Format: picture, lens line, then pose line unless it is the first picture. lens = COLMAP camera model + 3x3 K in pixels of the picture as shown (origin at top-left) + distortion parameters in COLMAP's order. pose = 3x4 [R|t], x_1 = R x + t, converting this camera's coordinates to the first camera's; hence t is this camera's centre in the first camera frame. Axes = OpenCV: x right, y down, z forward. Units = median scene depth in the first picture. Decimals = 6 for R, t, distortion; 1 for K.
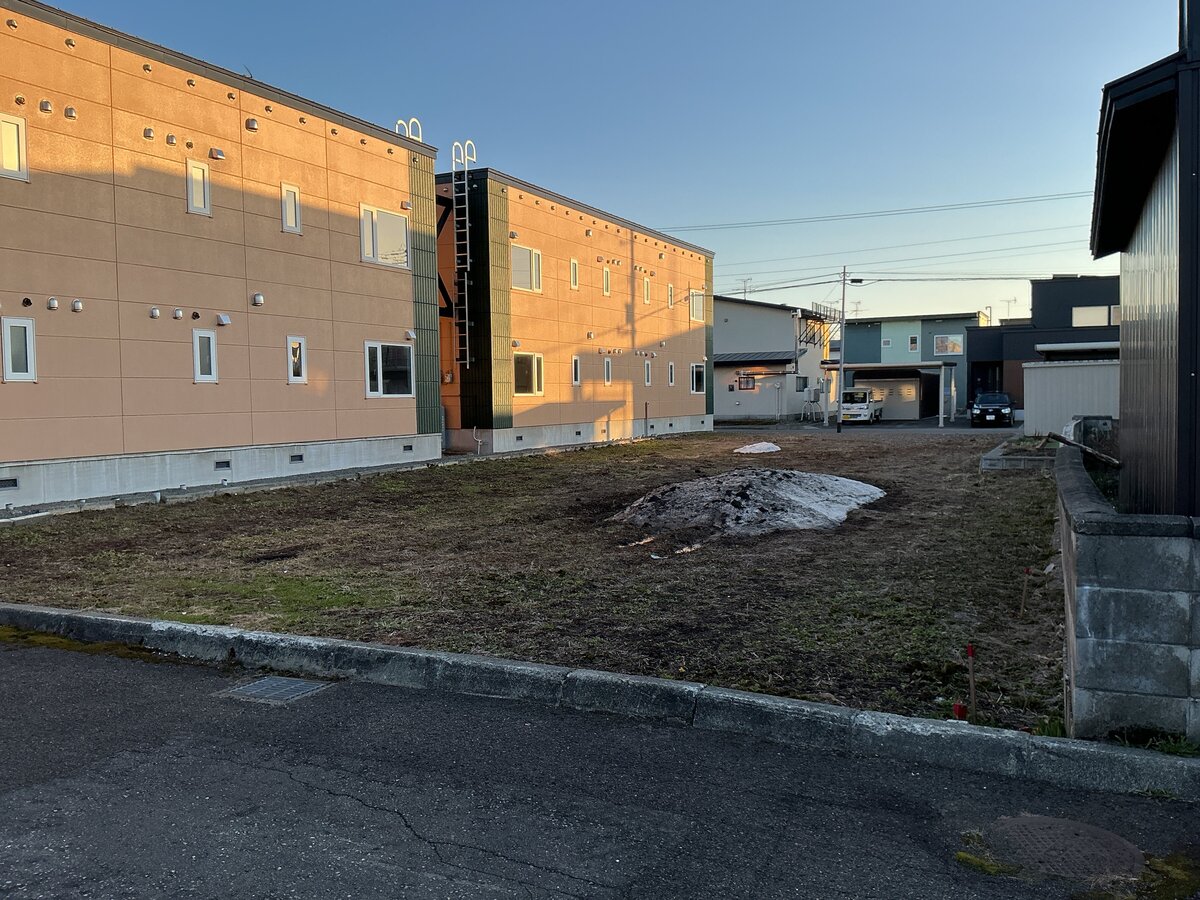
lens RADIAL K [[994.7, 0, 605.2], [0, 994.7, 441.8], [0, 0, 1]] dist [0.136333, -0.261295]
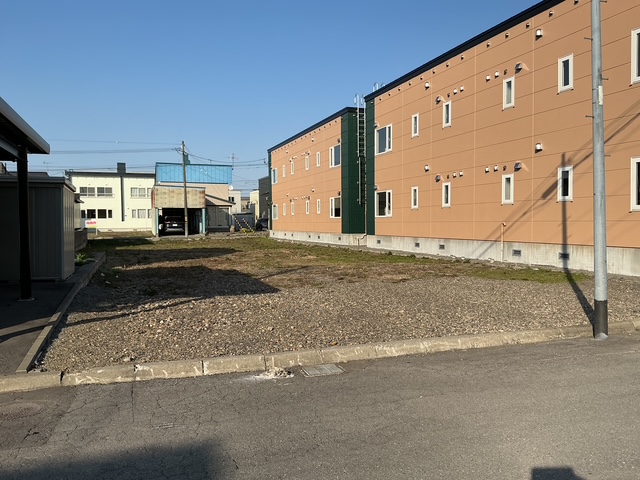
lens RADIAL K [[530.5, 0, 322.8], [0, 530.5, 235.6], [0, 0, 1]] dist [0.136333, -0.261295]
pose [[-0.714615, 0.060549, -0.696893, 0.519366], [0.006055, 0.996745, 0.080393, -0.082616], [0.699492, 0.053230, -0.712655, 1.491553]]
